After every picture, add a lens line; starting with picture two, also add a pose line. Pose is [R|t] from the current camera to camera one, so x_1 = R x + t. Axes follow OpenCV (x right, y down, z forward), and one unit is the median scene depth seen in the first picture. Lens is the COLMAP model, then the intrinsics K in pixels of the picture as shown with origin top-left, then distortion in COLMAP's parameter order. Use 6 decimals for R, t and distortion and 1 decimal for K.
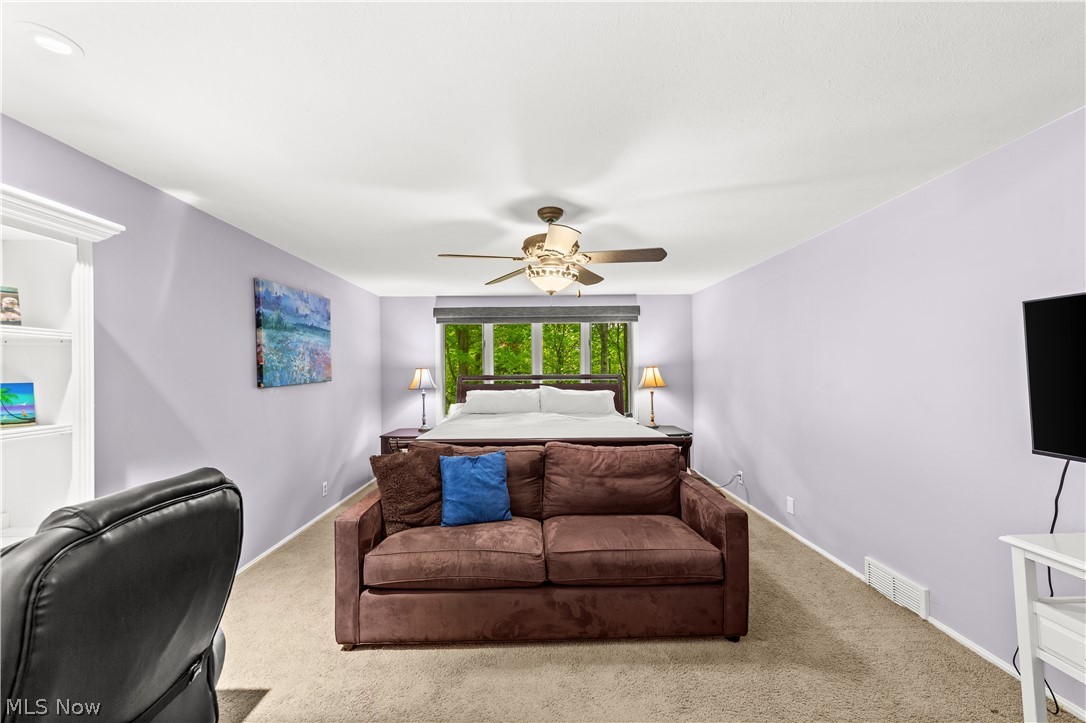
lens RADIAL K [[422.0, 0, 535.0], [0, 422.0, 366.2], [0, 0, 1]] dist [-0.009451, 0.002640]
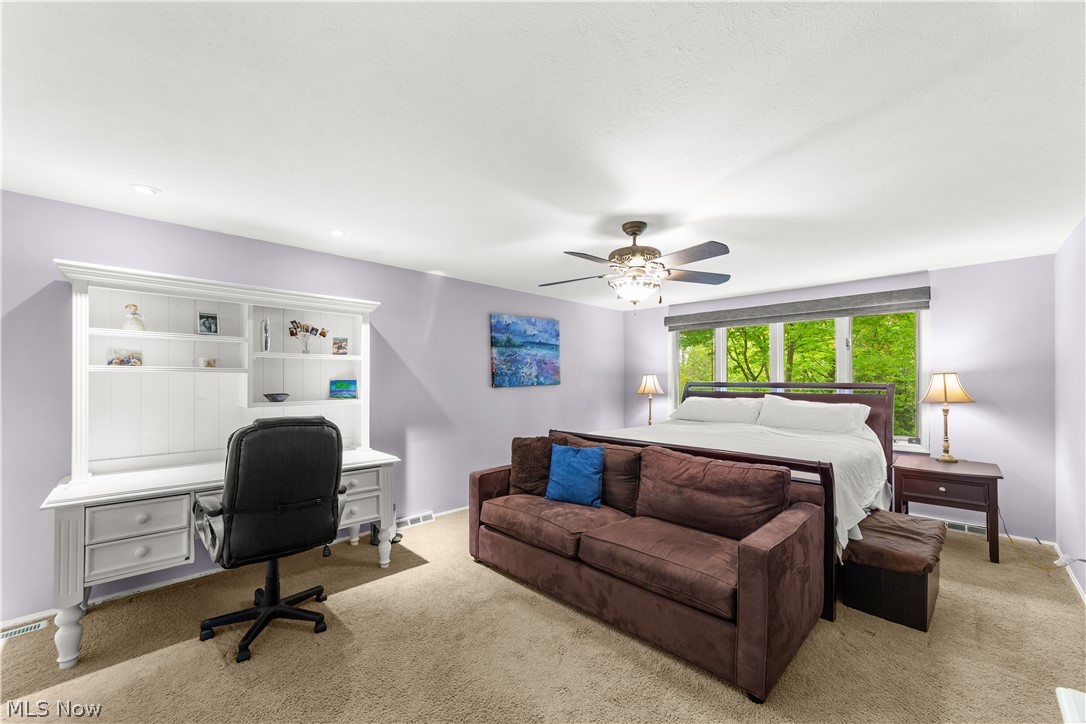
lens RADIAL K [[422.0, 0, 535.5], [0, 422.0, 376.1], [0, 0, 1]] dist [-0.009451, 0.002640]
pose [[0.696104, 0.004128, -0.717929, 0.491364], [0.000459, 0.999981, 0.006194, 0.002896], [0.717941, -0.004641, 0.696088, 0.069675]]
